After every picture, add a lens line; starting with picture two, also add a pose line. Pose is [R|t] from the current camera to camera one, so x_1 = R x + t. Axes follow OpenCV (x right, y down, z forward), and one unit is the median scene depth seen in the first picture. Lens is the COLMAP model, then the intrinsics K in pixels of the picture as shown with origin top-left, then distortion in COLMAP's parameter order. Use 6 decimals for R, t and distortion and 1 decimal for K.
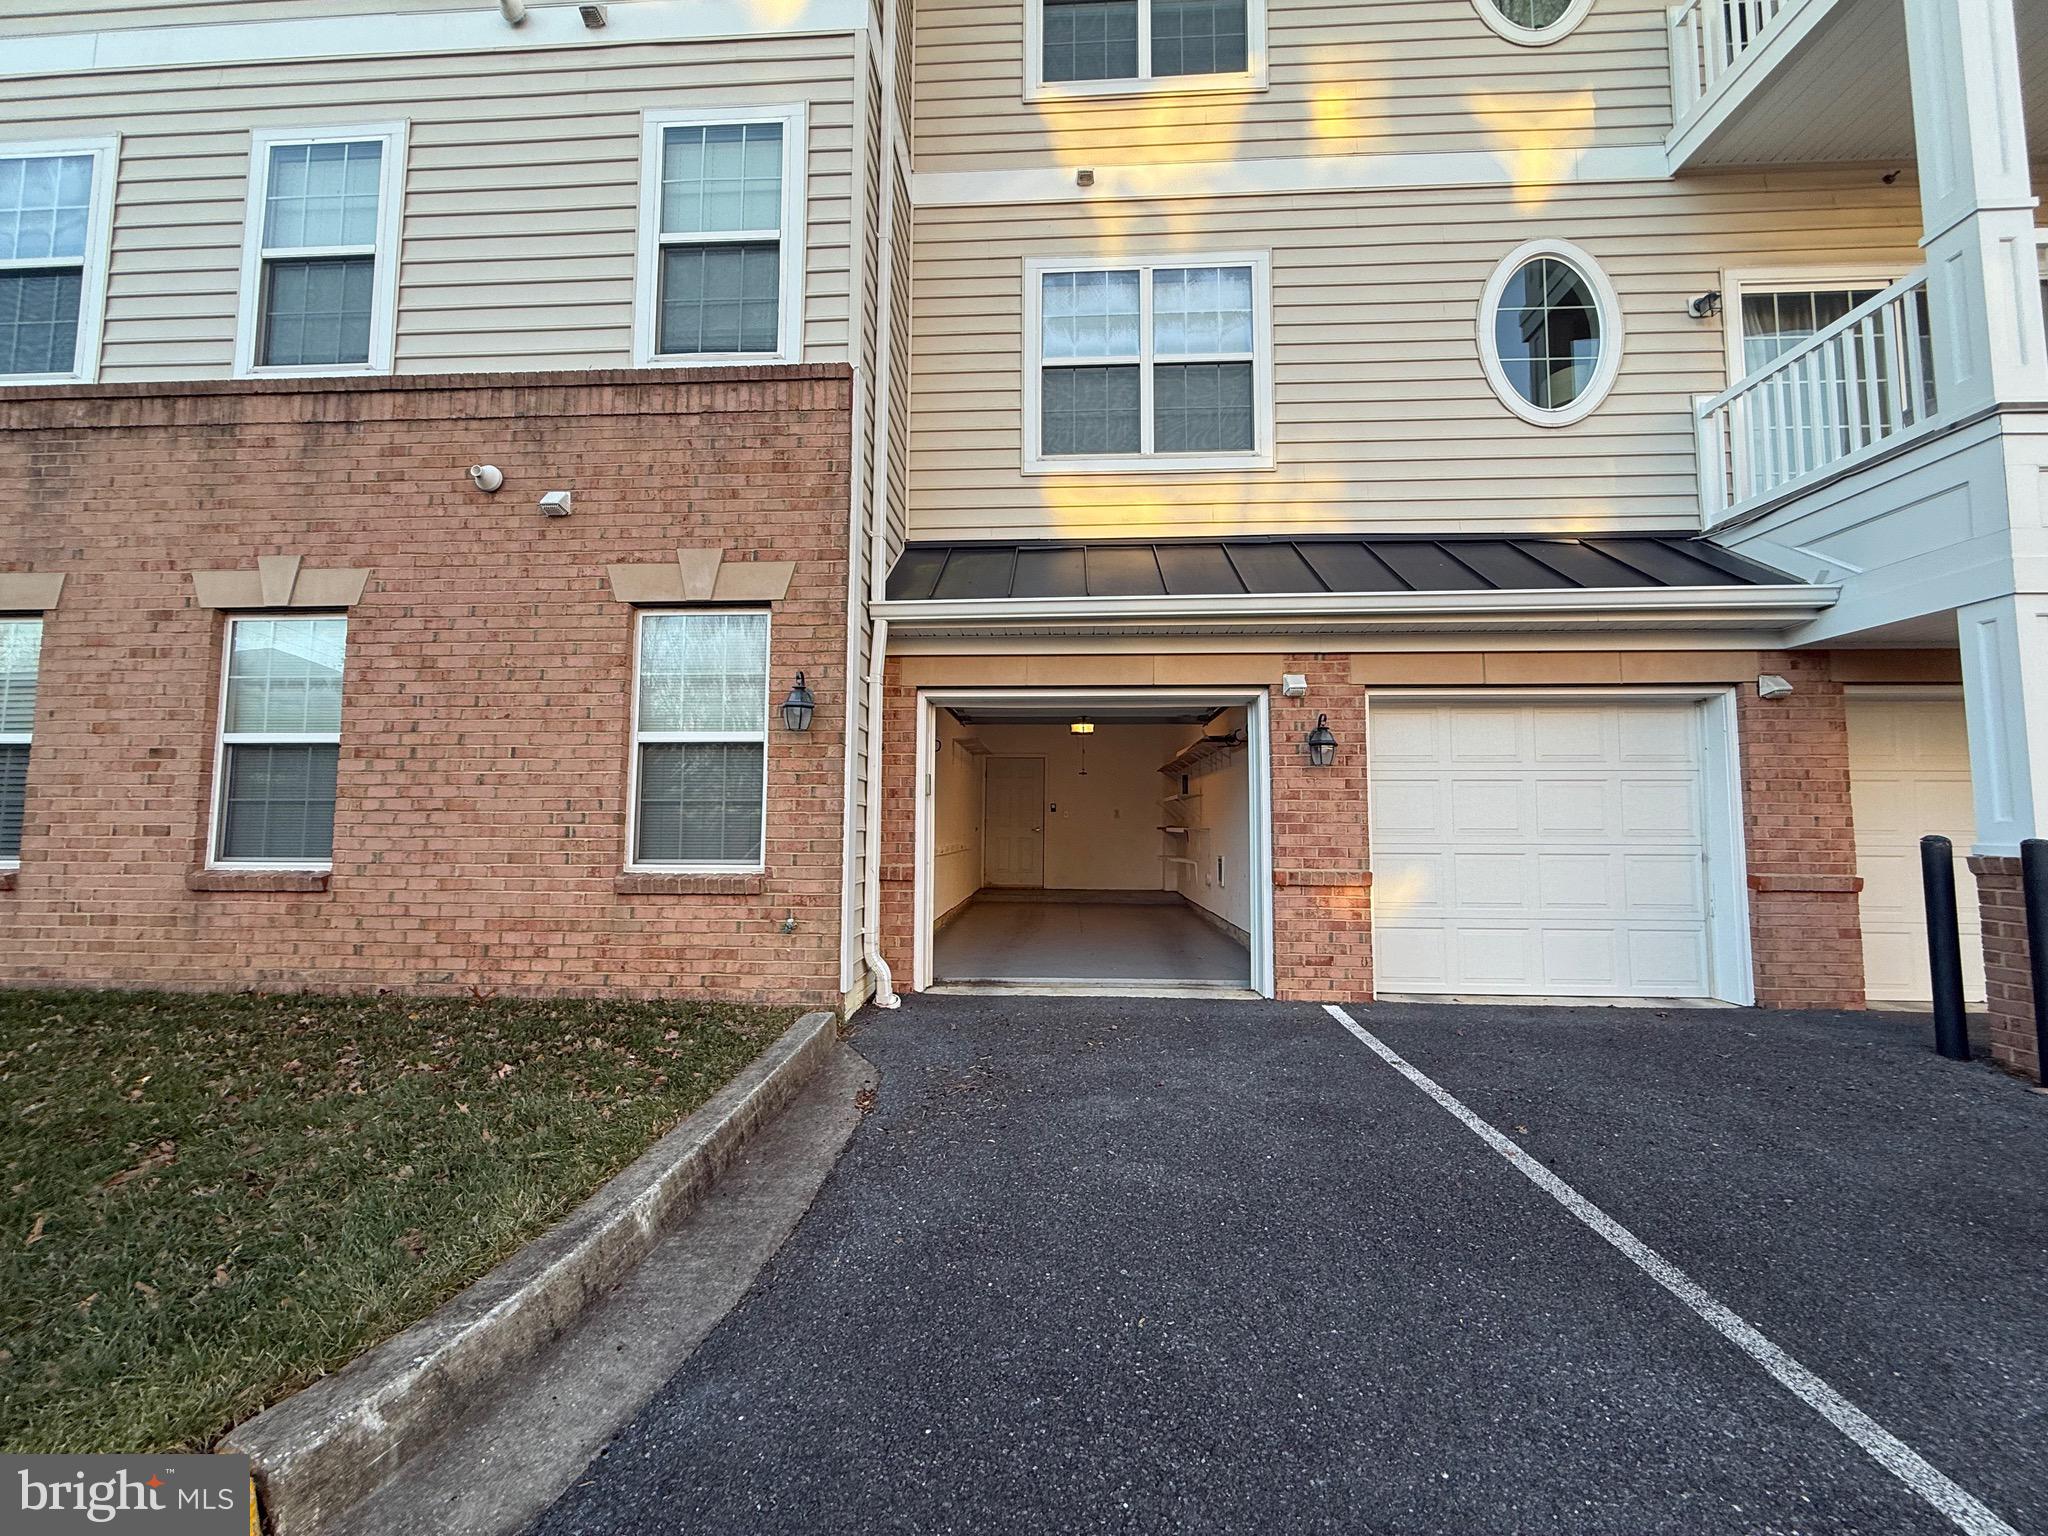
lens RADIAL K [[813.5, 0, 1019.6], [0, 813.5, 763.2], [0, 0, 1]] dist [0.000772, 0.000127]
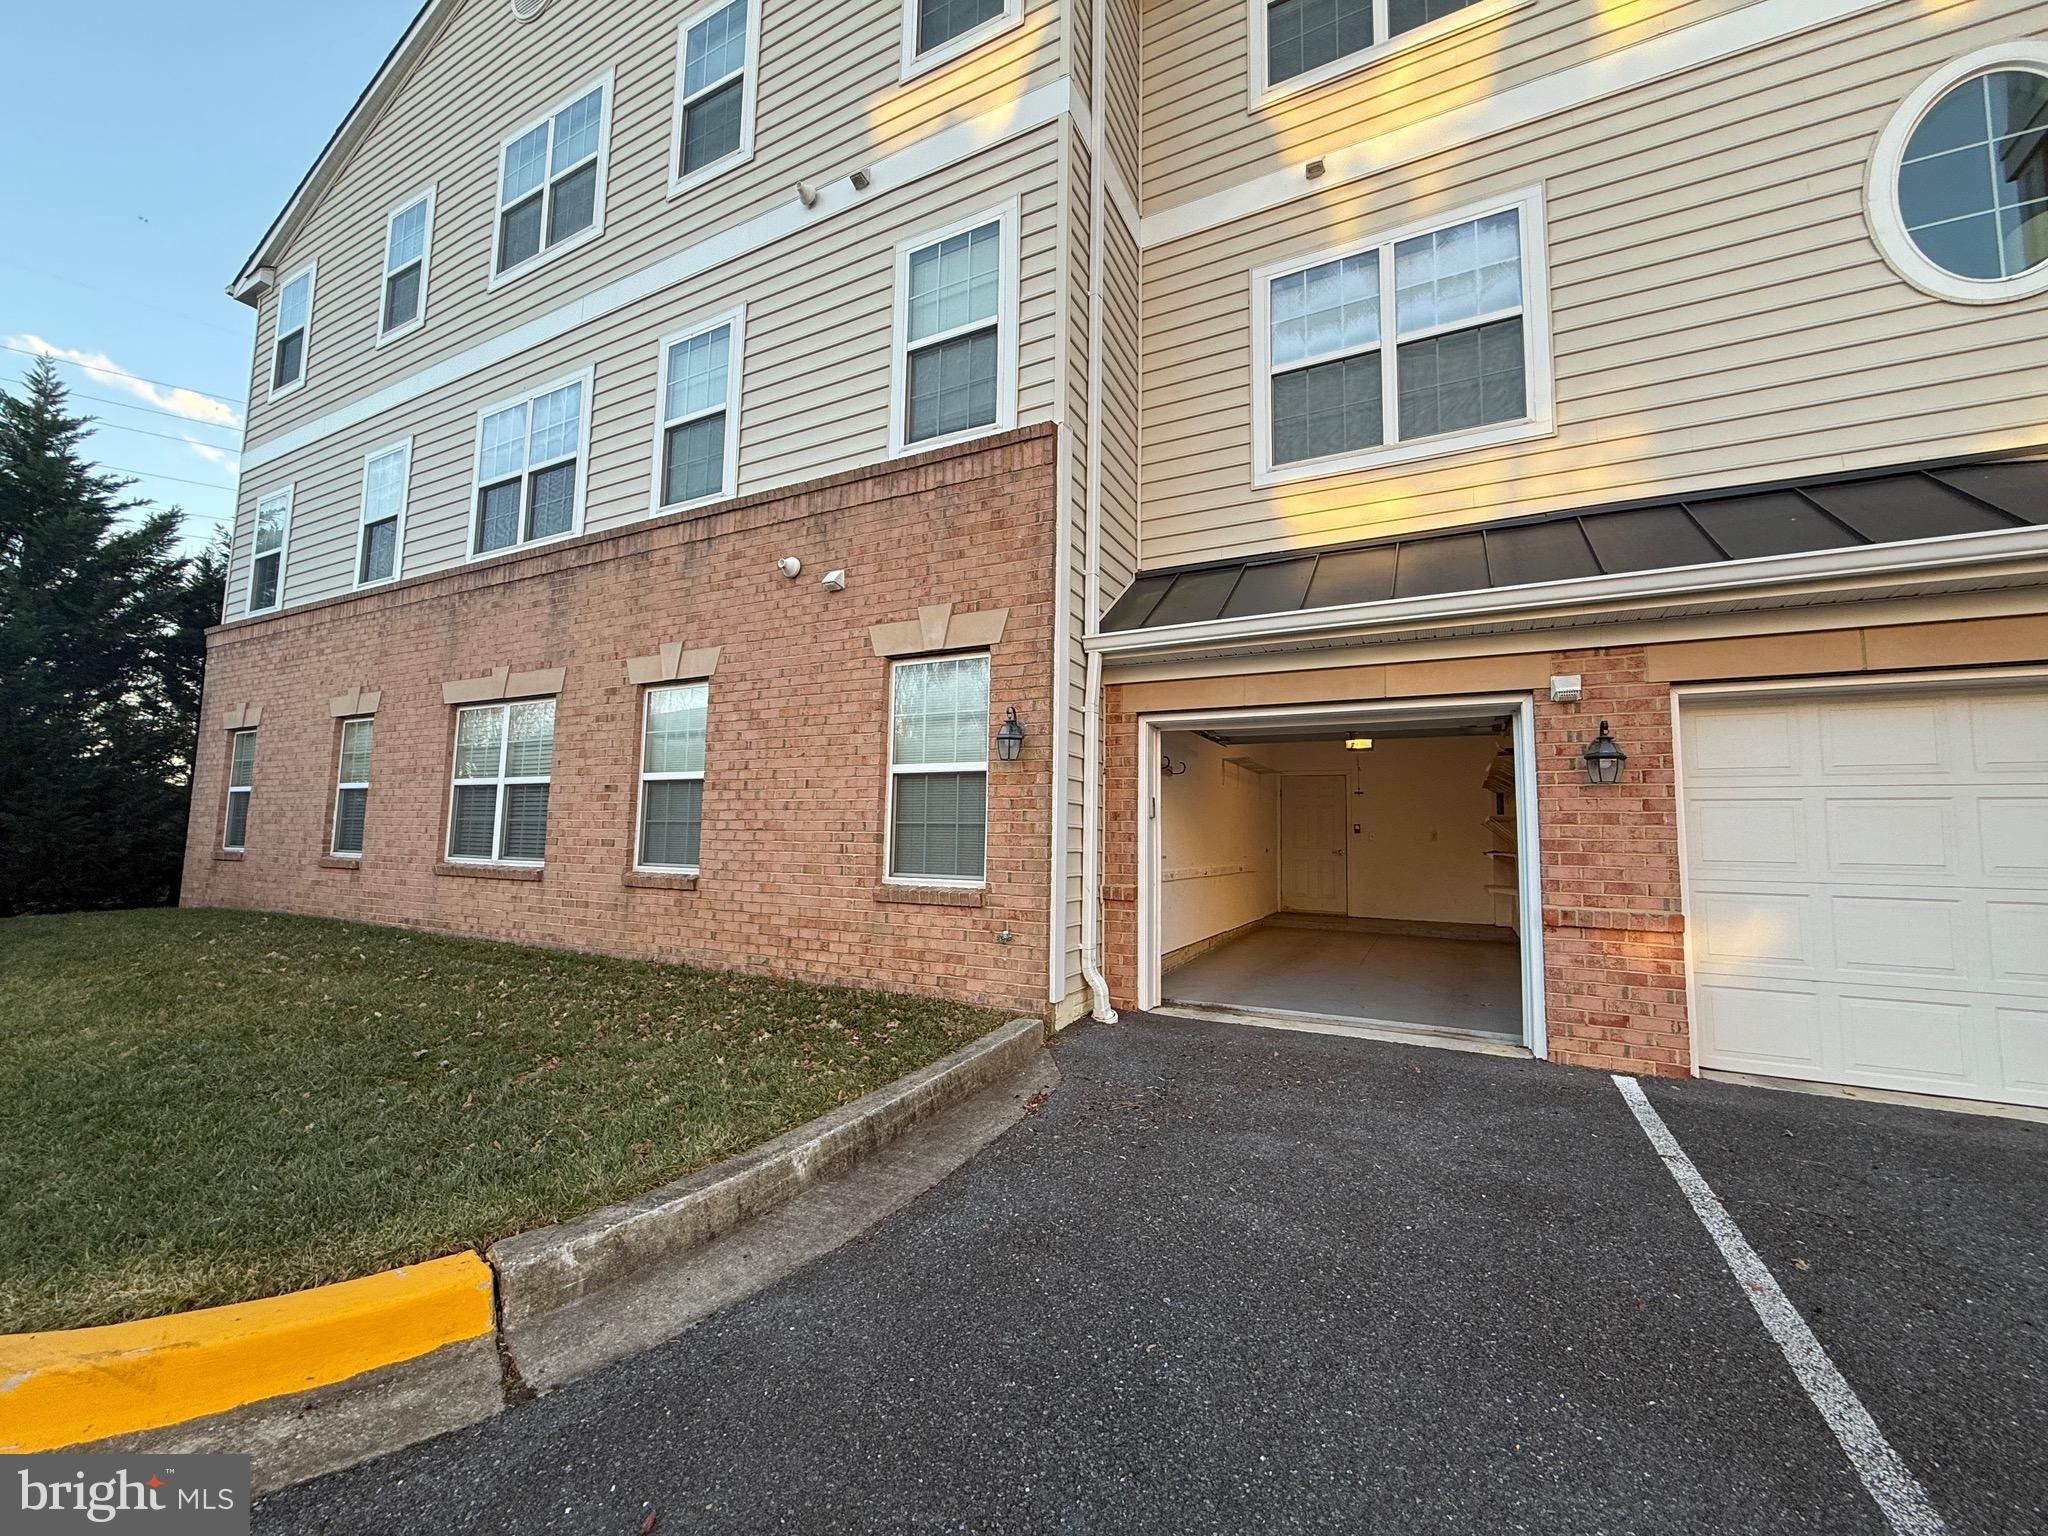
lens RADIAL K [[813.5, 0, 1019.6], [0, 813.5, 763.2], [0, 0, 1]] dist [0.000772, 0.000127]
pose [[0.910879, -0.026585, -0.411816, 0.178949], [0.017718, 0.999522, -0.025335, -0.007182], [0.412292, 0.015780, 0.910915, -0.000811]]
